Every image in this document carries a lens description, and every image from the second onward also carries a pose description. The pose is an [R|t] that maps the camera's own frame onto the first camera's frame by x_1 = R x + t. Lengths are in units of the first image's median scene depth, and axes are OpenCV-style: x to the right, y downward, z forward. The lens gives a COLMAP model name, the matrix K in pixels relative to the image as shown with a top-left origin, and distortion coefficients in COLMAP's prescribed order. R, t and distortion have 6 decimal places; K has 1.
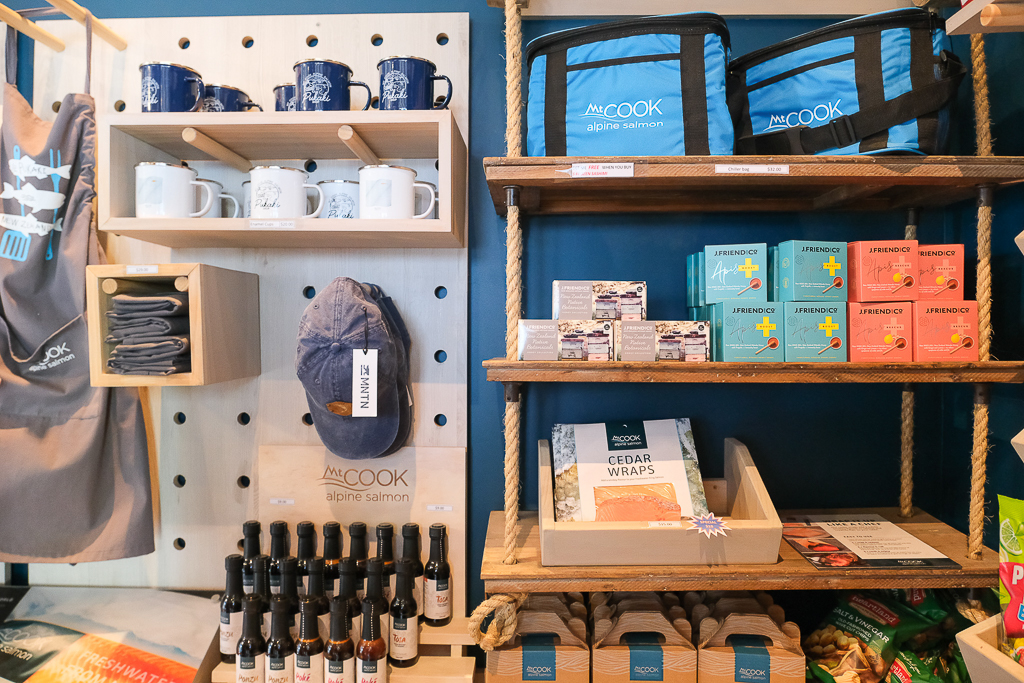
lens RADIAL K [[686.1, 0, 508.2], [0, 686.1, 349.9], [0, 0, 1]] dist [-0.018899, 0.000465]
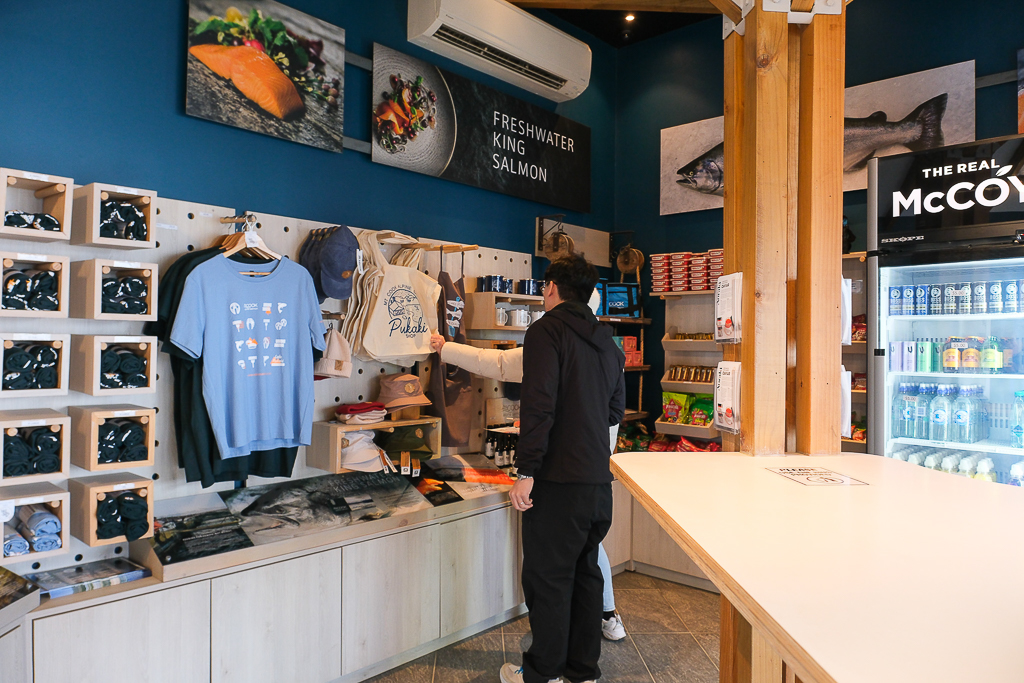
lens RADIAL K [[686.1, 0, 508.2], [0, 686.1, 349.9], [0, 0, 1]] dist [-0.018899, 0.000465]
pose [[0.657574, -0.000974, 0.753389, -2.998345], [0.001903, 0.999998, -0.000368, -0.079027], [-0.753388, 0.001676, 0.657575, -1.155824]]
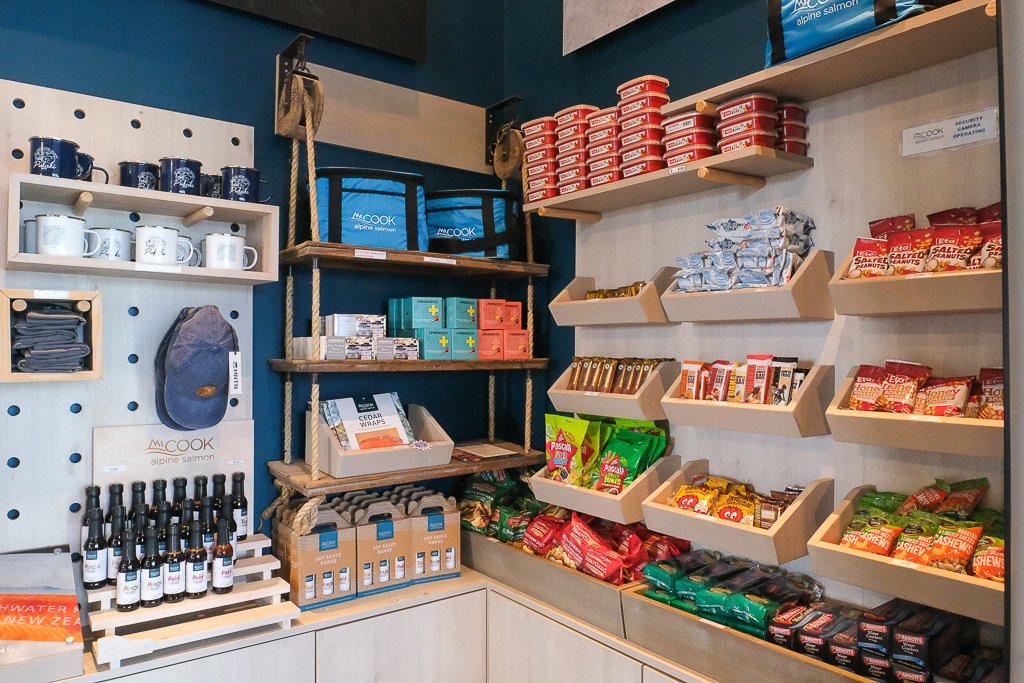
lens RADIAL K [[686.1, 0, 508.2], [0, 686.1, 349.9], [0, 0, 1]] dist [-0.018899, 0.000465]
pose [[0.778877, 0.002123, 0.627173, -0.679835], [0.004446, 0.999950, -0.008906, 0.008004], [-0.627161, 0.009725, 0.778829, -0.608358]]
